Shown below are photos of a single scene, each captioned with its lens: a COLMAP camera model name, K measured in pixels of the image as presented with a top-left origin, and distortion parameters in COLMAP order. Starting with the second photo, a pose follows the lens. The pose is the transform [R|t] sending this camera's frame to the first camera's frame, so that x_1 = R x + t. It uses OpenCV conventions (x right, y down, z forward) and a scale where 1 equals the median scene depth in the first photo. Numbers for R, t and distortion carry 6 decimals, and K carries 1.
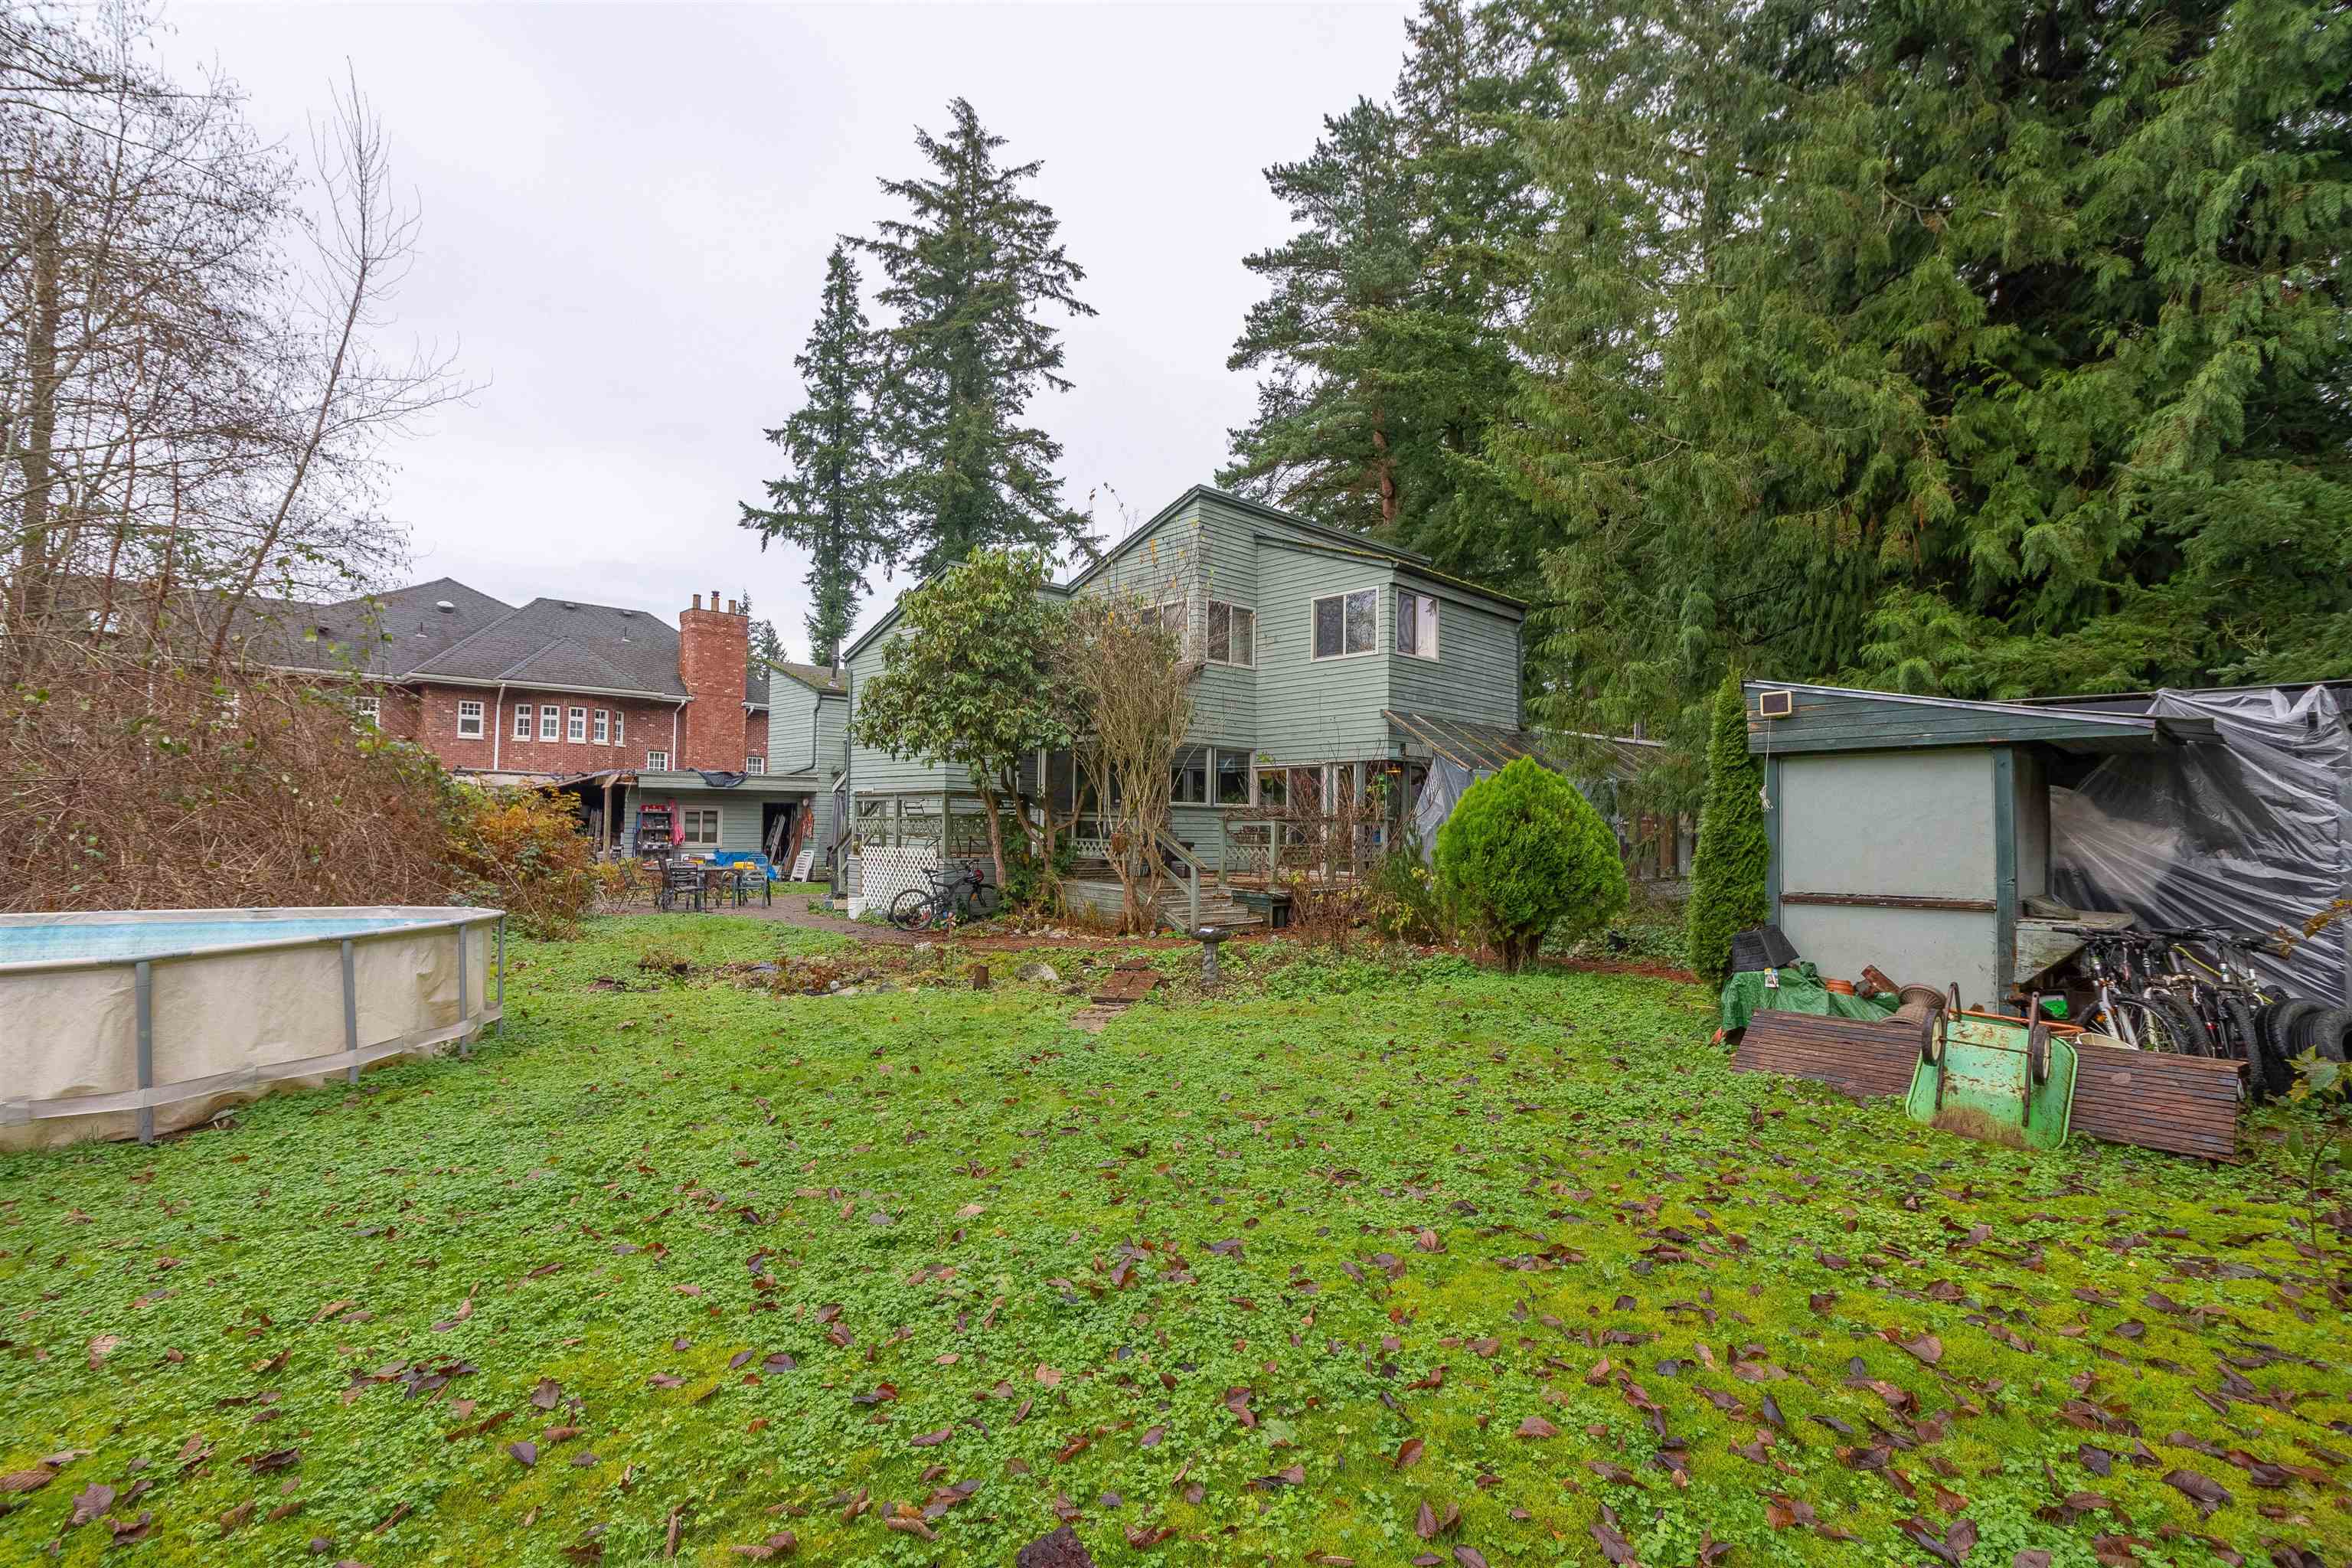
lens RADIAL K [[1115.9, 0, 1168.4], [0, 1115.9, 777.7], [0, 0, 1]] dist [0.003245, 0.000623]
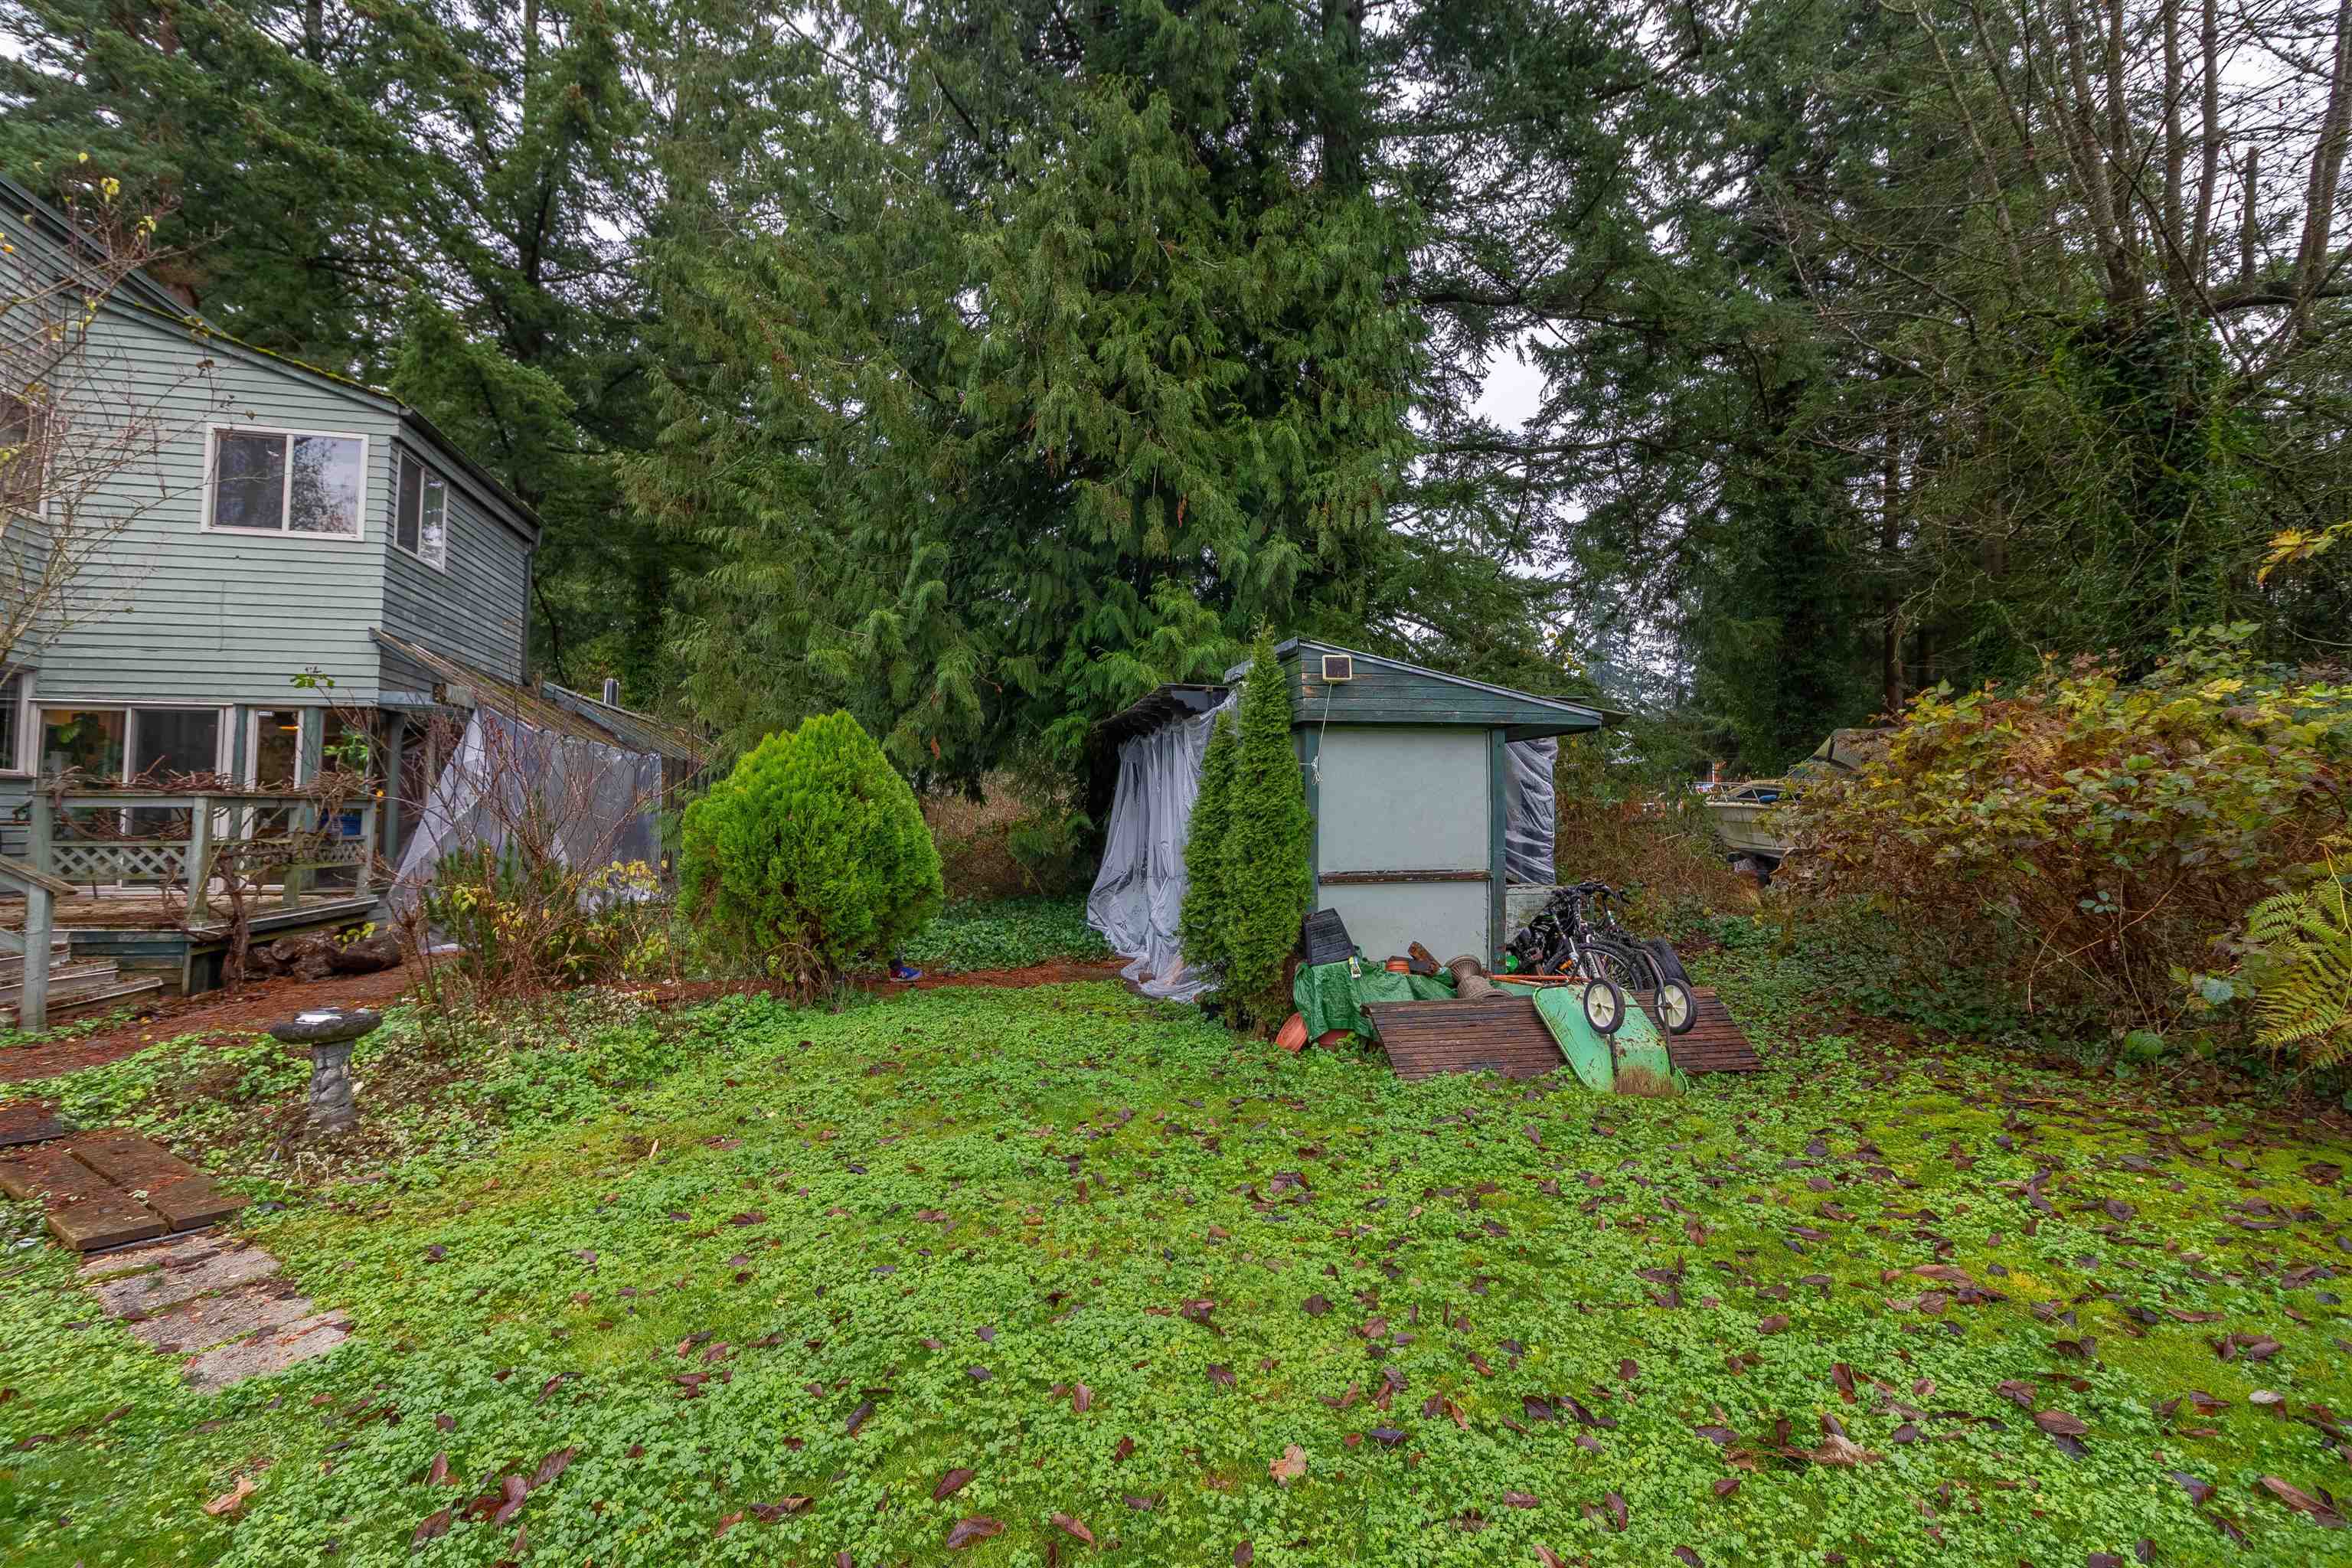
lens RADIAL K [[1150.3, 0, 1174.0], [0, 1150.3, 736.2], [0, 0, 1]] dist [0.006187, -0.000786]
pose [[0.504211, 0.056381, 0.861738, -0.068959], [-0.033393, 0.998393, -0.045783, 0.007689], [-0.862935, -0.005691, 0.505283, 0.128006]]
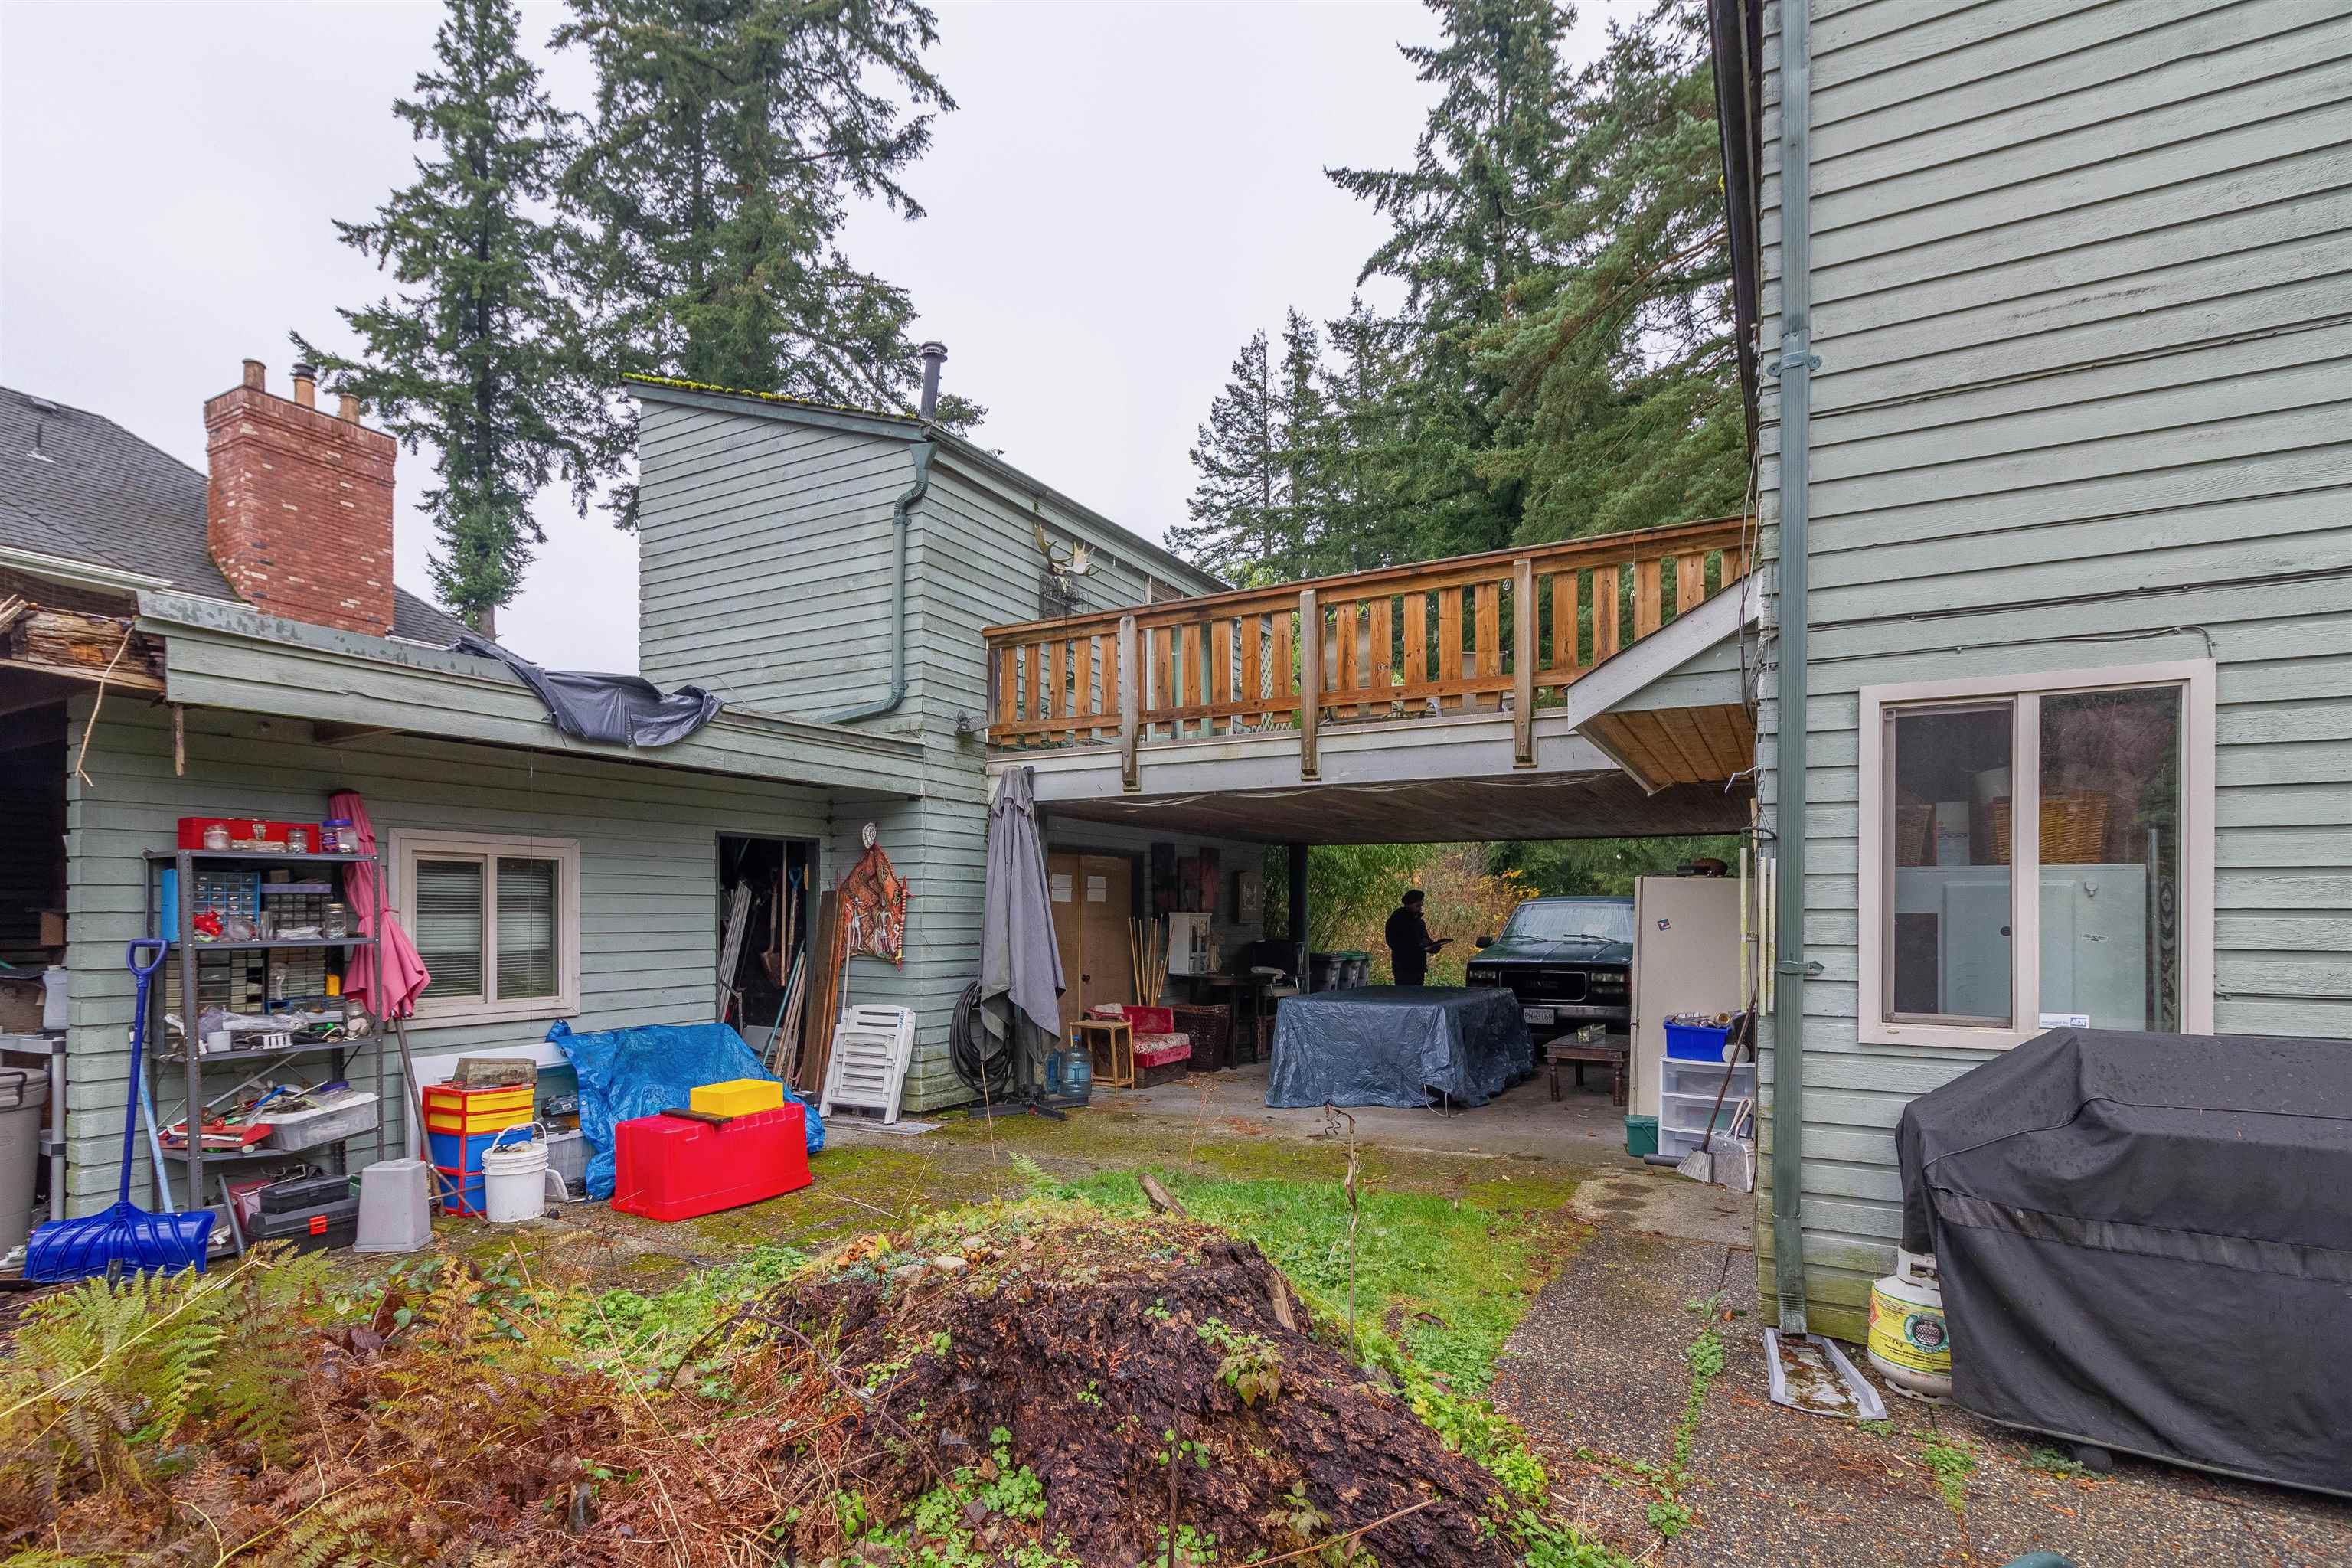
lens RADIAL K [[1150.3, 0, 1180.8], [0, 1150.3, 909.0], [0, 0, 1]] dist [0.006187, -0.000786]
pose [[0.948954, -0.010474, 0.315242, -0.256421], [-0.003445, 0.999045, 0.043564, 0.021015], [-0.315397, -0.042426, 0.948011, 0.523484]]
